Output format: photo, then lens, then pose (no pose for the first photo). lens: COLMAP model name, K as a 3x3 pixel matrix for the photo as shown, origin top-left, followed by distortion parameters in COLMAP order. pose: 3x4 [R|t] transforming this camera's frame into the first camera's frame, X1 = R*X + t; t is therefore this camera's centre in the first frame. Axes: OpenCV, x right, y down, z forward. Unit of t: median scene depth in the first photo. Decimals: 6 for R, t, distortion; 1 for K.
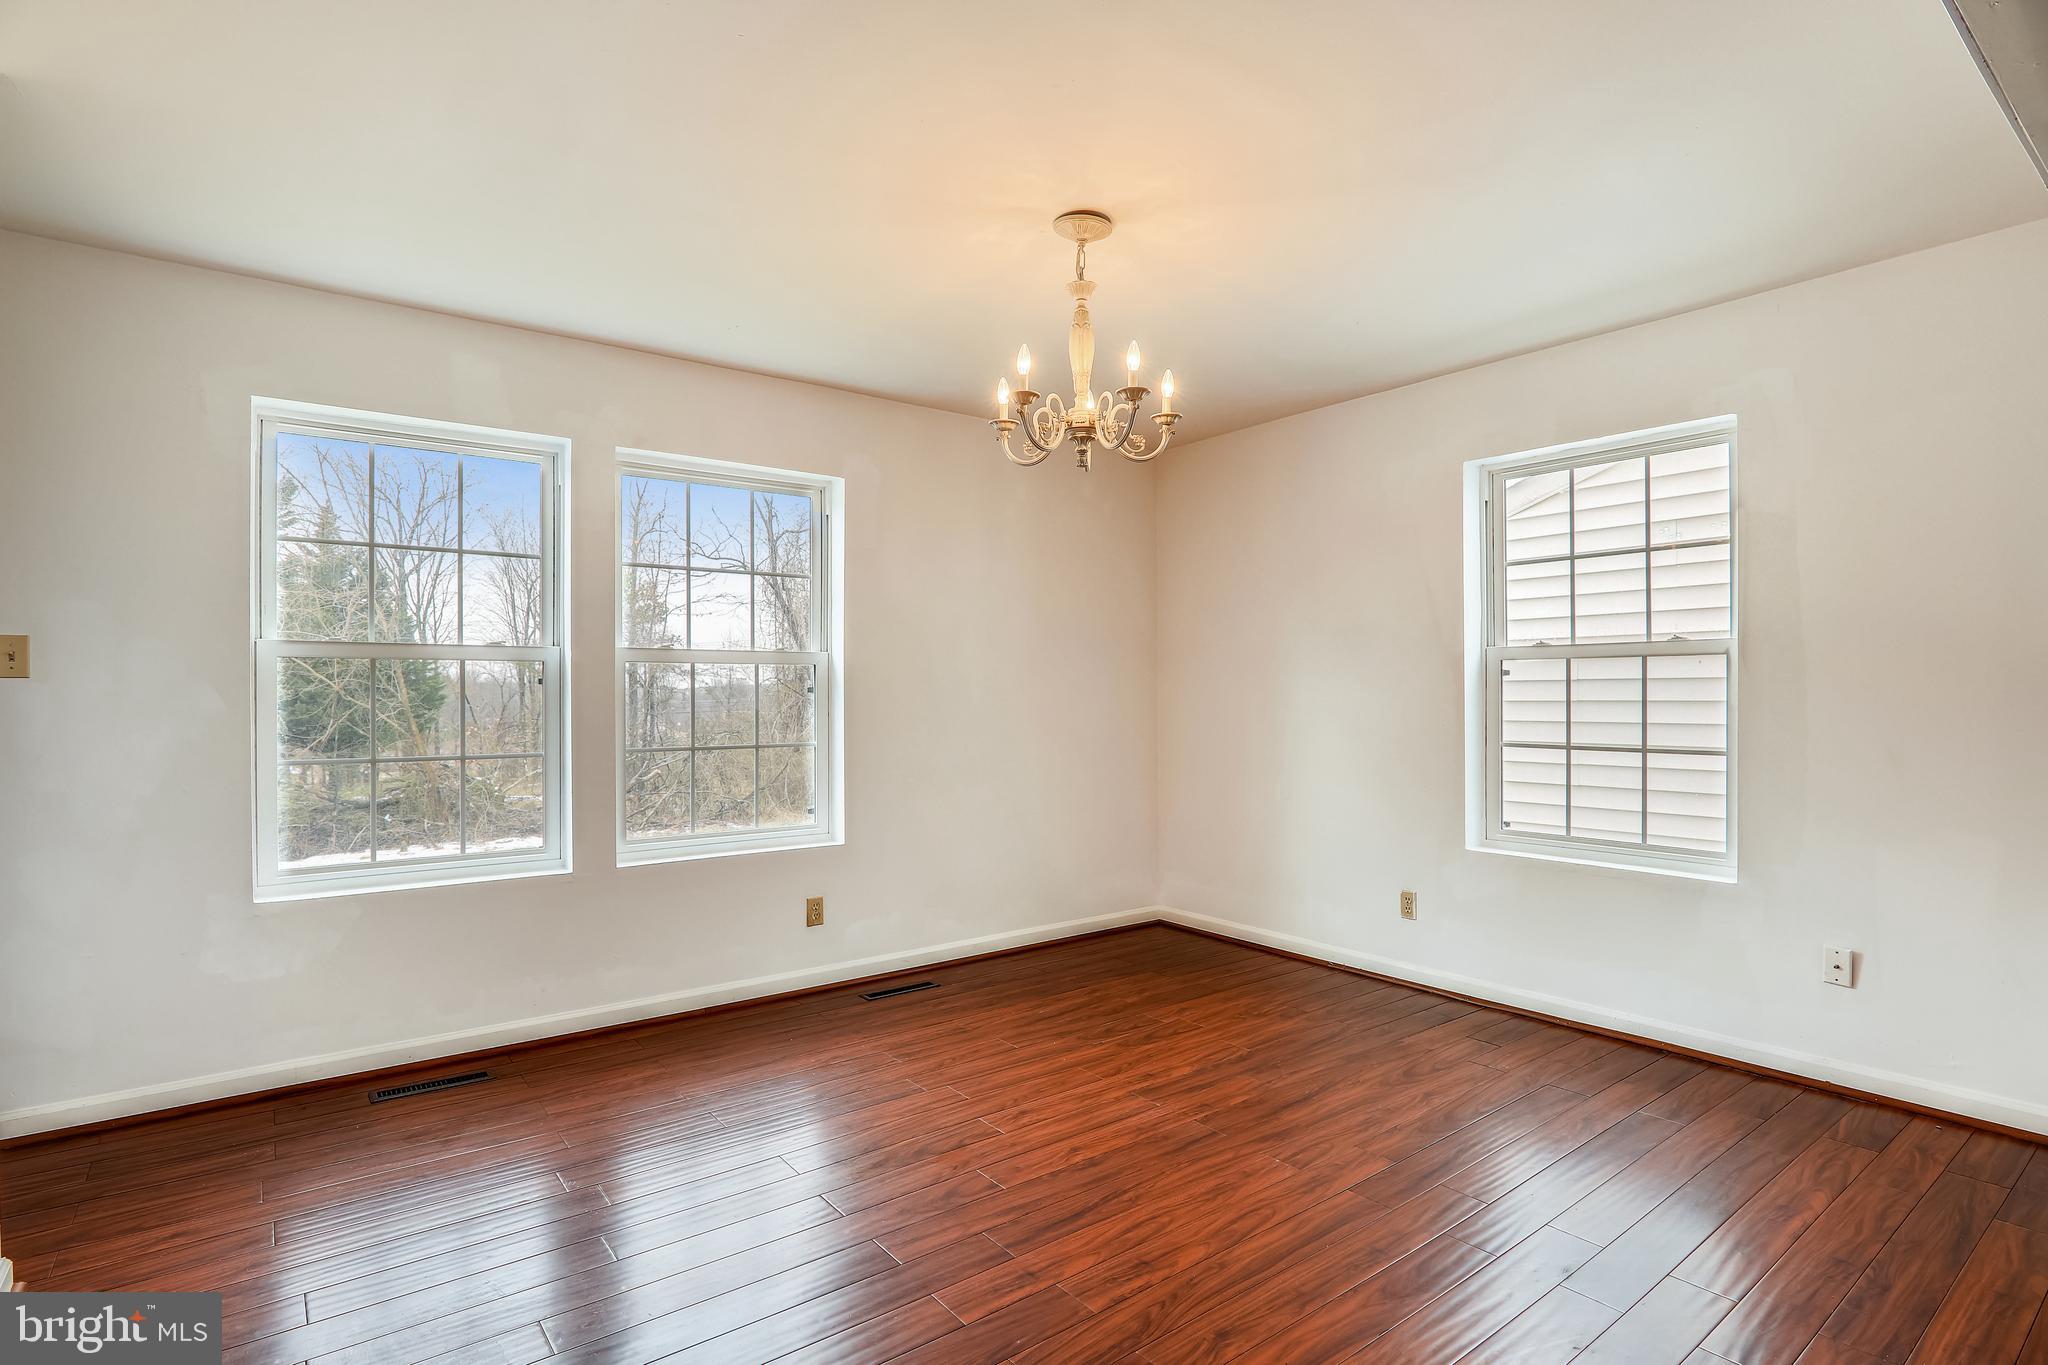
lens RADIAL K [[1007.2, 0, 1014.3], [0, 1007.2, 691.6], [0, 0, 1]] dist [-0.013003, -0.000276]
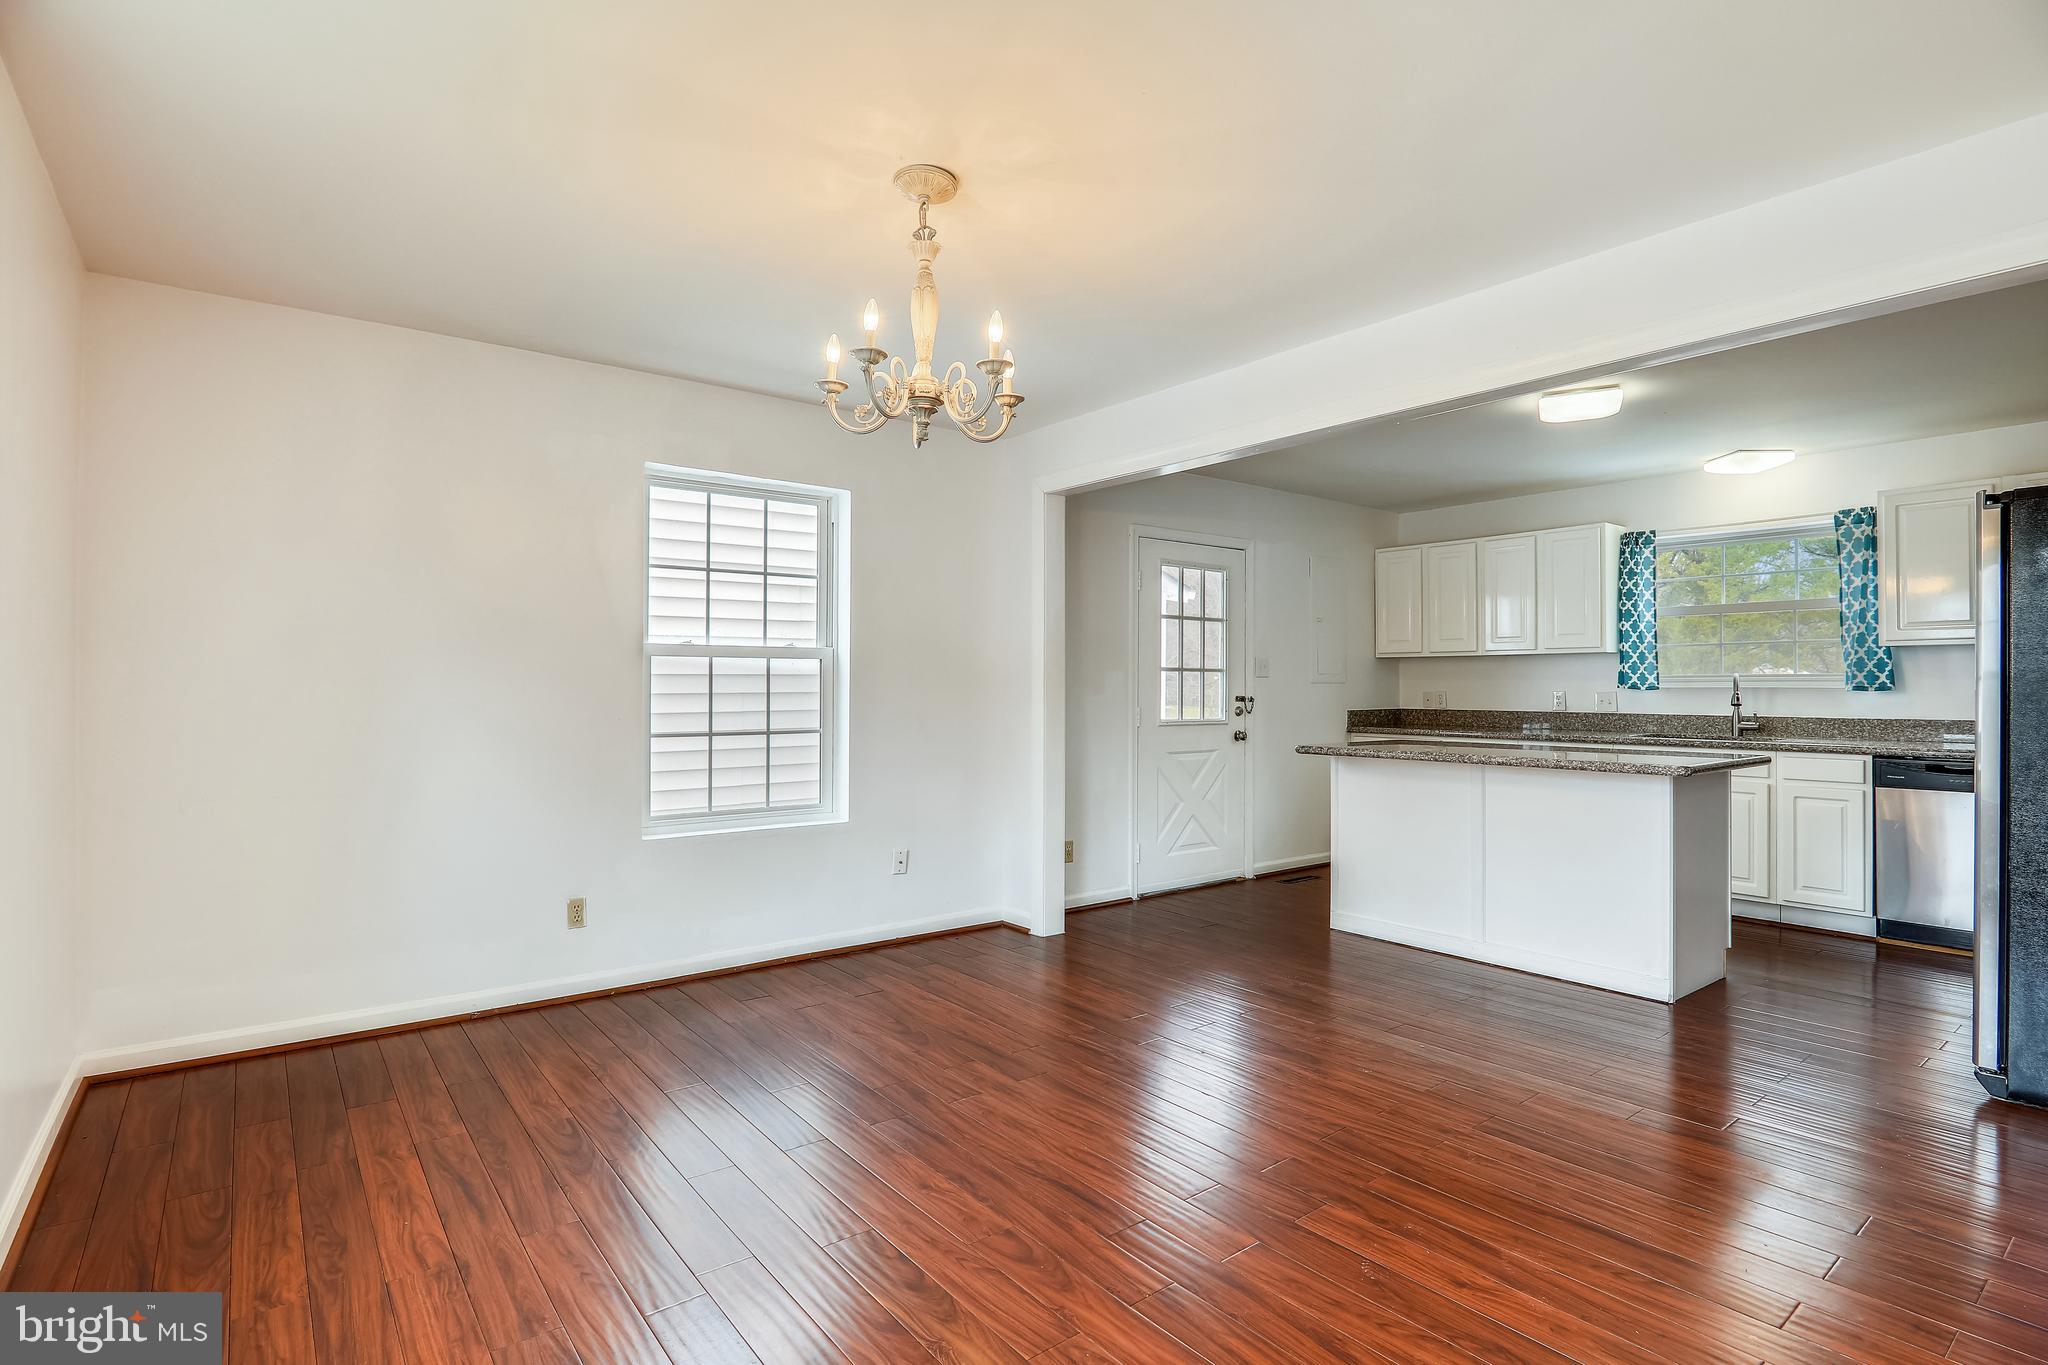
lens RADIAL K [[1008.4, 0, 1024.0], [0, 1008.4, 682.5], [0, 0, 1]] dist [-0.004974, -0.000426]
pose [[-0.008024, 0.007227, 0.999942, -0.639148], [-0.003813, 0.999966, -0.007258, 0.003205], [-0.999961, -0.003871, -0.007996, 0.685107]]
